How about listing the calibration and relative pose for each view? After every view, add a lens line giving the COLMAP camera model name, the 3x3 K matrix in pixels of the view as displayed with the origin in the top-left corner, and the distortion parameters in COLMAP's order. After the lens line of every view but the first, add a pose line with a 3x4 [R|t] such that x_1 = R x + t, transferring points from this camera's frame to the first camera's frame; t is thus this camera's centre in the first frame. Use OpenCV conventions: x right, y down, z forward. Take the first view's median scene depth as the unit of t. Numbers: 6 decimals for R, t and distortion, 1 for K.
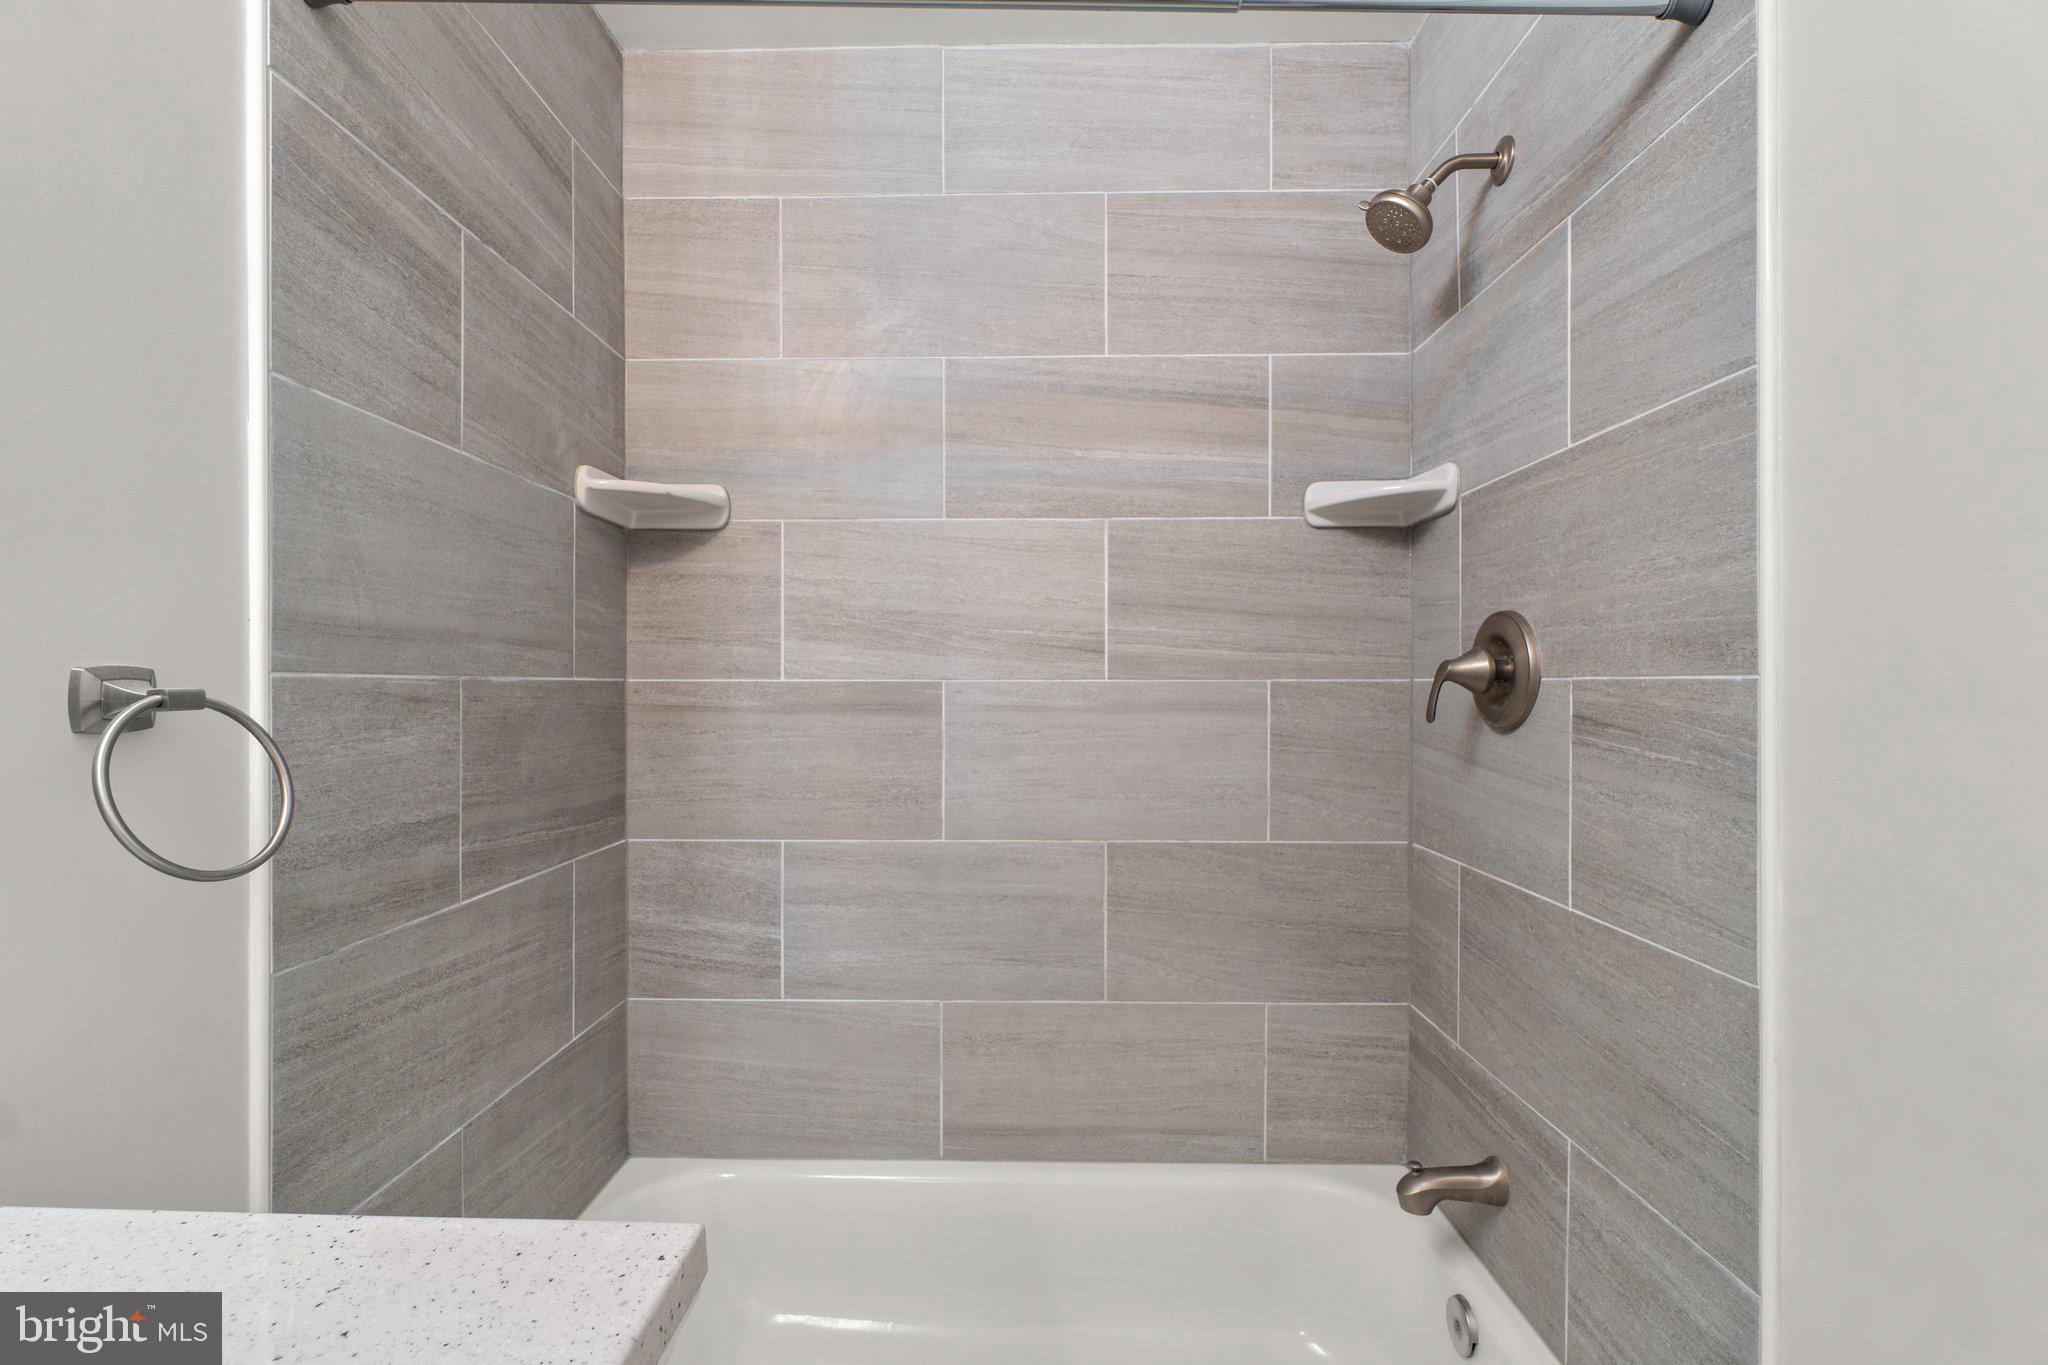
lens RADIAL K [[896.7, 0, 1024.9], [0, 896.7, 684.8], [0, 0, 1]] dist [-0.003321, -0.000169]
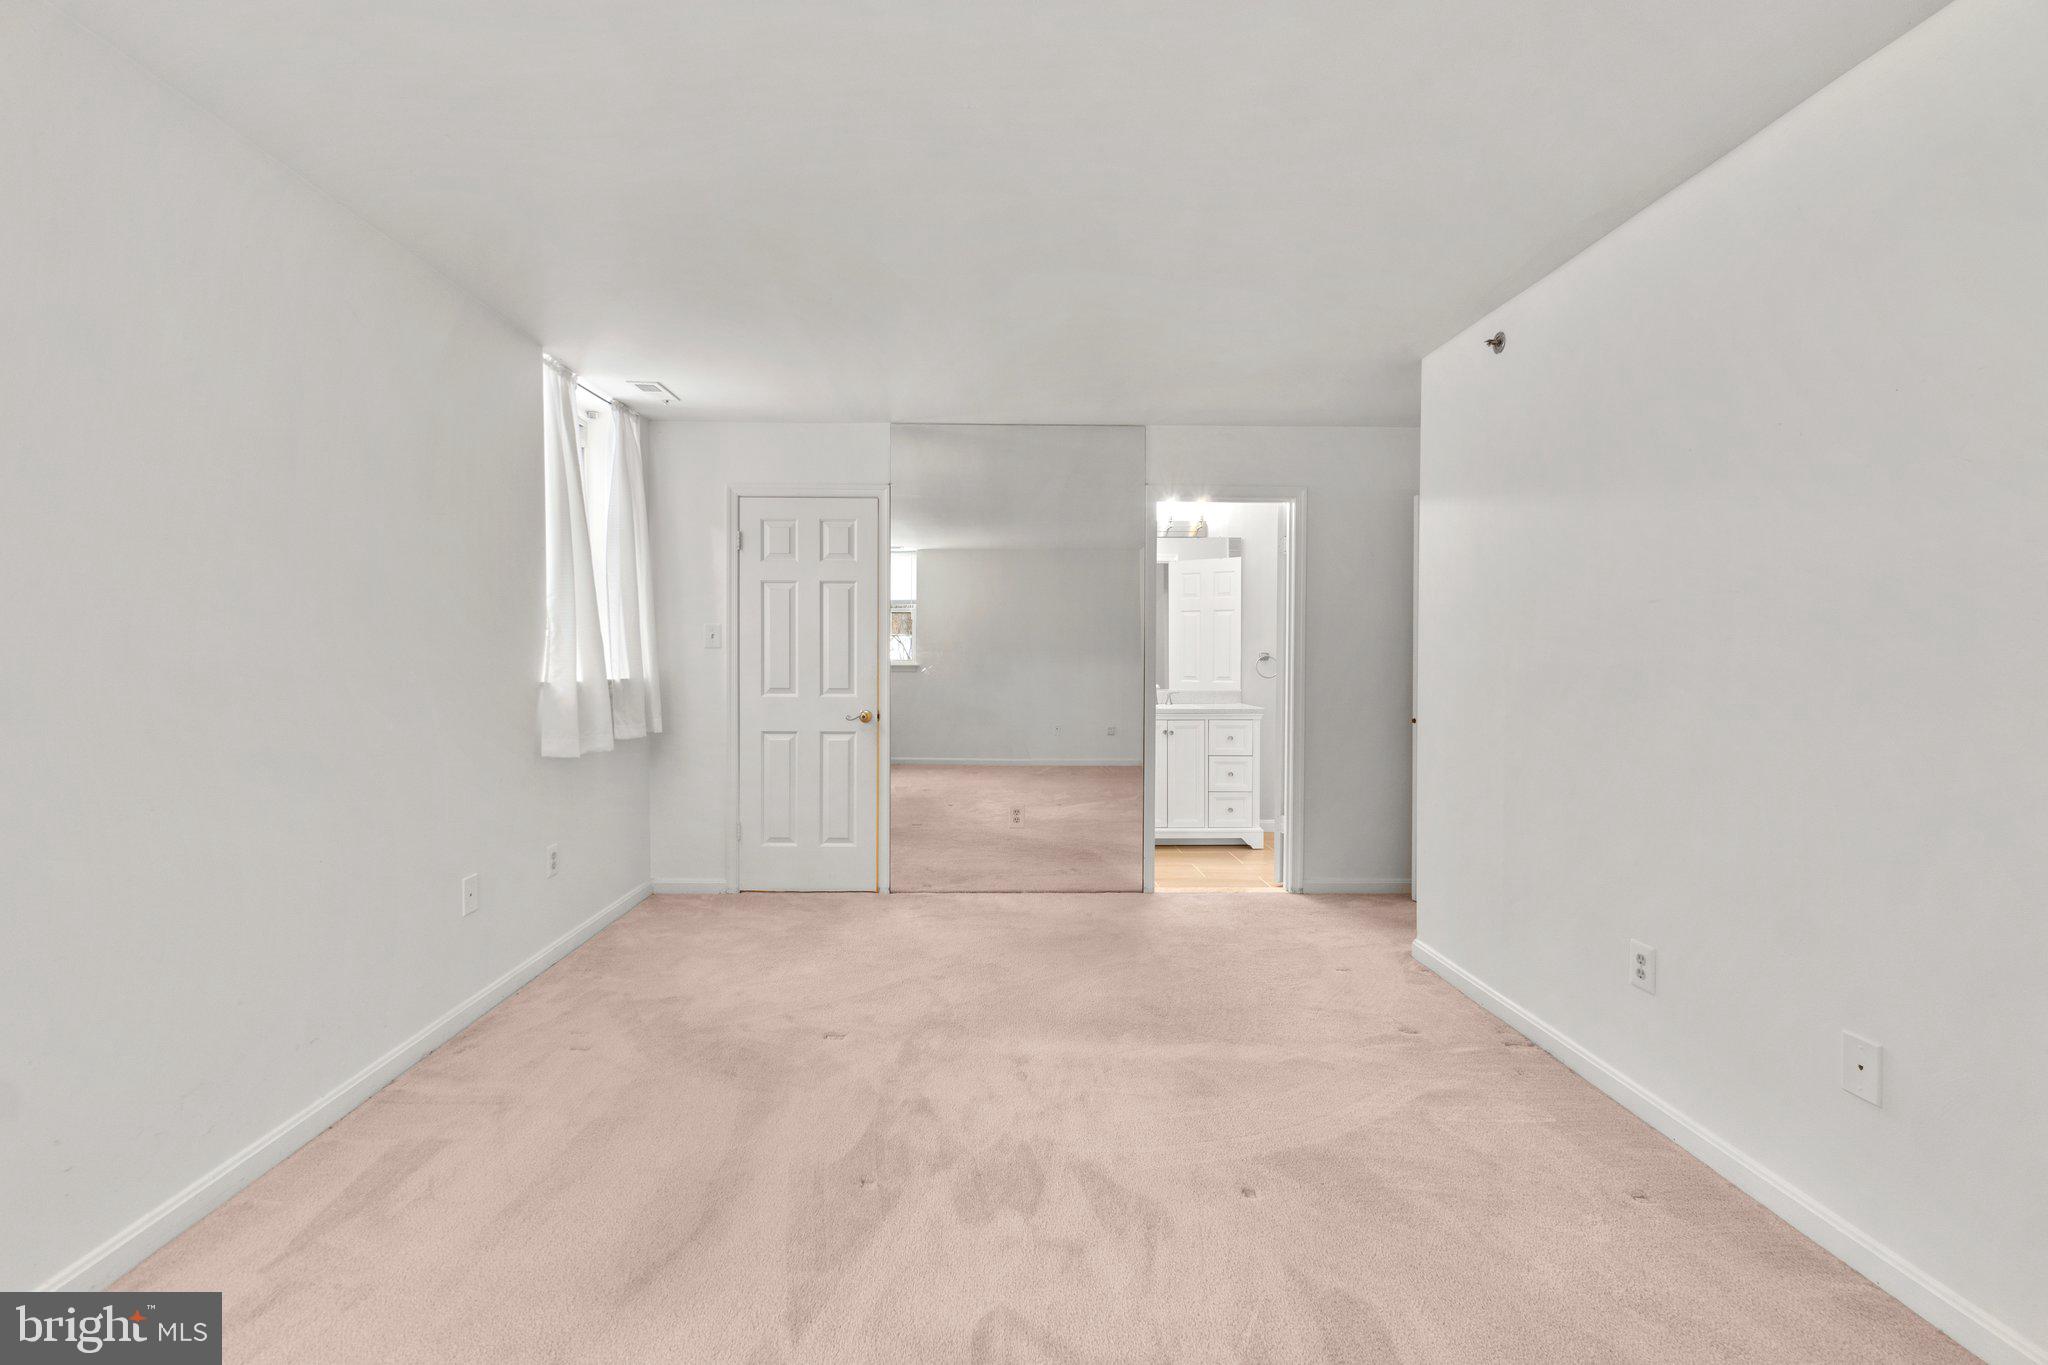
lens RADIAL K [[894.4, 0, 1019.5], [0, 894.4, 671.1], [0, 0, 1]] dist [-0.000407, -0.000092]
pose [[0.043625, 0.018121, -0.998884, 4.567295], [-0.010392, 0.999790, 0.017683, 0.017704], [0.998994, 0.009609, 0.043805, -1.040857]]
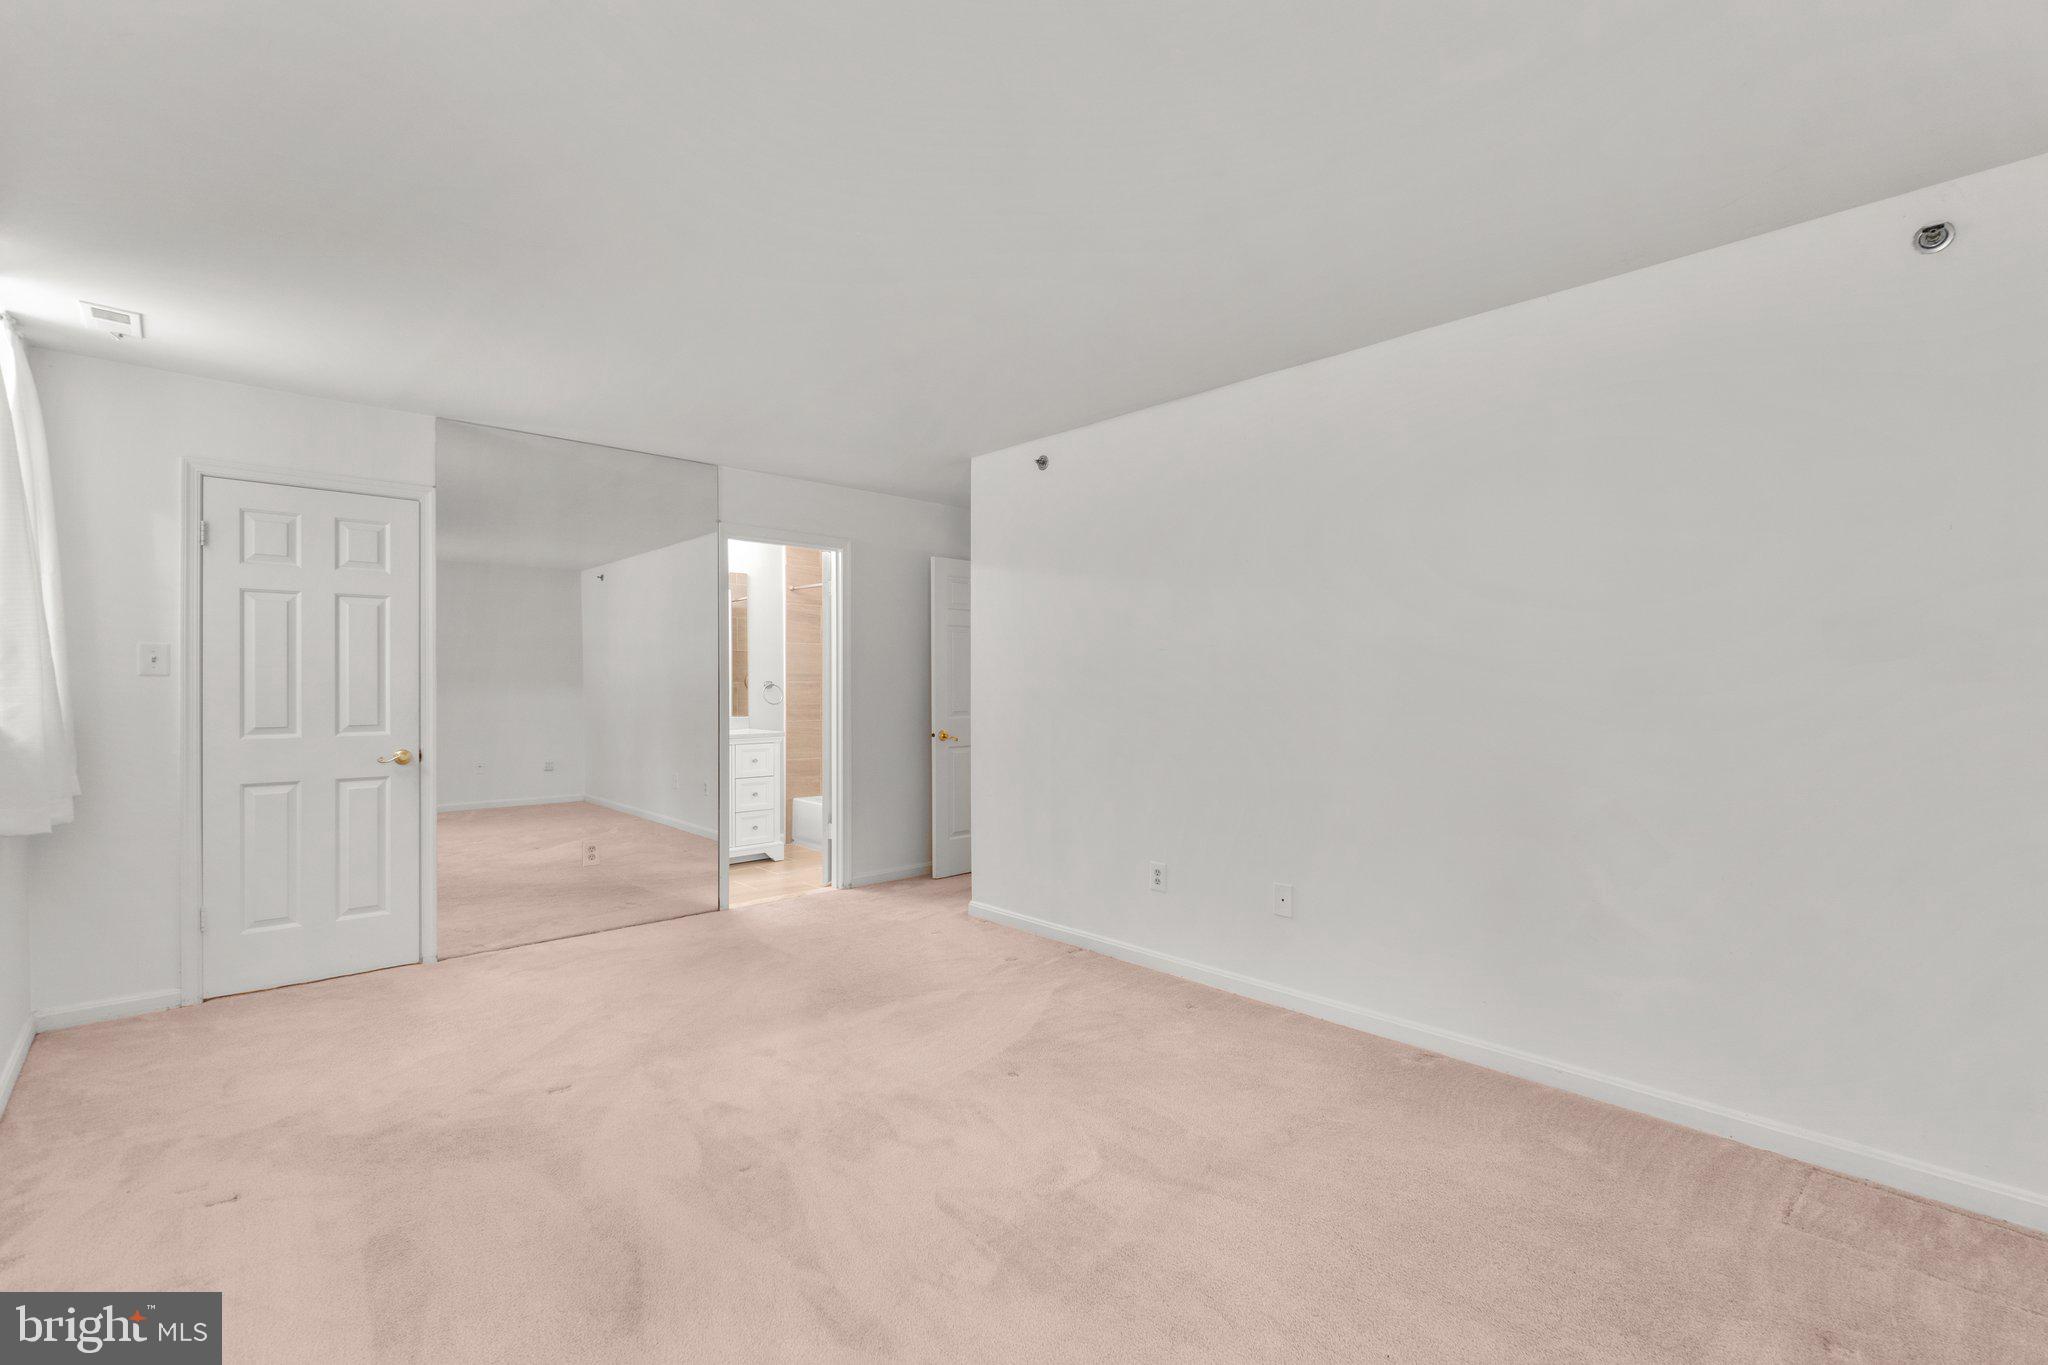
lens RADIAL K [[896.7, 0, 1024.9], [0, 896.7, 684.8], [0, 0, 1]] dist [-0.003321, -0.000169]
pose [[0.702994, 0.001428, -0.711194, 4.599200], [-0.005829, 0.999976, -0.003754, 0.023330], [0.711172, 0.006785, 0.702986, -2.240386]]
